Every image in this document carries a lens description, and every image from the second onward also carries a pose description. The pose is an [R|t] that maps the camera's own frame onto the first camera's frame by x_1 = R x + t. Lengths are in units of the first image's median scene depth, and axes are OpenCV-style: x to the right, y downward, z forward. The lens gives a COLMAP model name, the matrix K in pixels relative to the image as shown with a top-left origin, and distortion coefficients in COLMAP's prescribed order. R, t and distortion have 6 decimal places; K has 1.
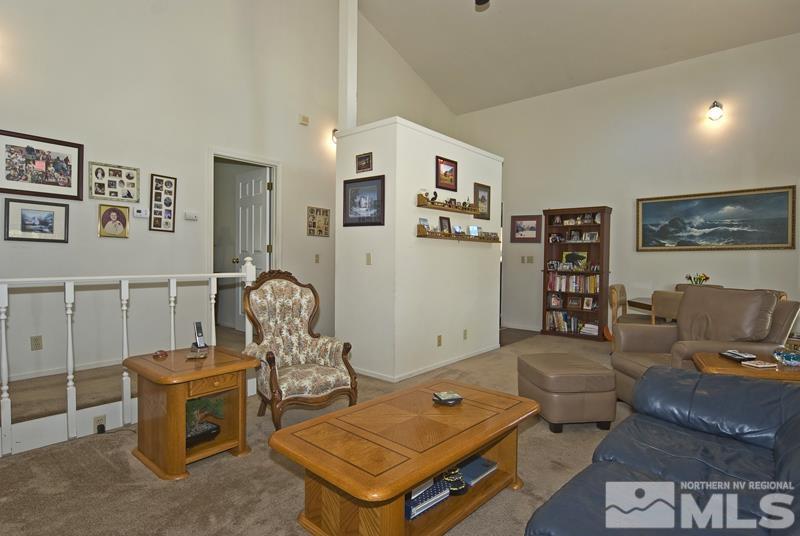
lens RADIAL K [[433.1, 0, 399.2], [0, 433.1, 265.6], [0, 0, 1]] dist [-0.012547, -0.002909]
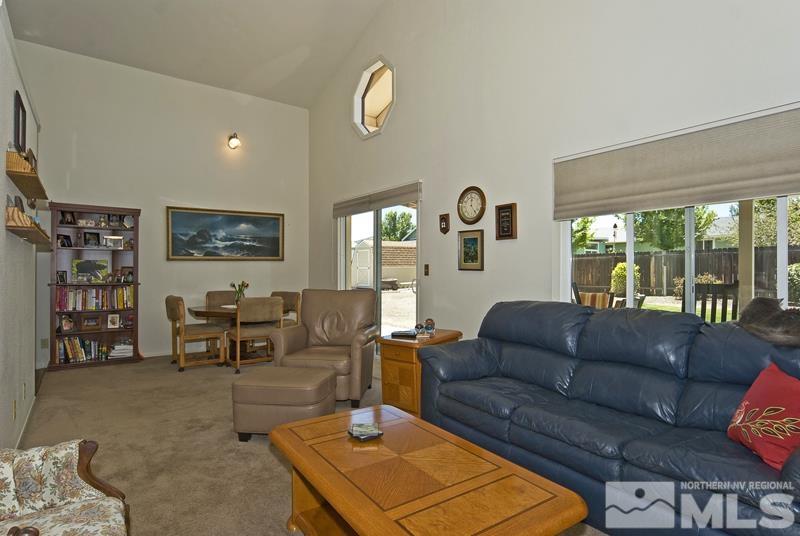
lens RADIAL K [[433.1, 0, 398.7], [0, 433.1, 269.0], [0, 0, 1]] dist [-0.012547, -0.002909]
pose [[0.206127, -0.003207, 0.978520, -0.295552], [0.017520, 0.999846, -0.000414, -0.004819], [-0.978368, 0.017229, 0.206151, 0.308117]]
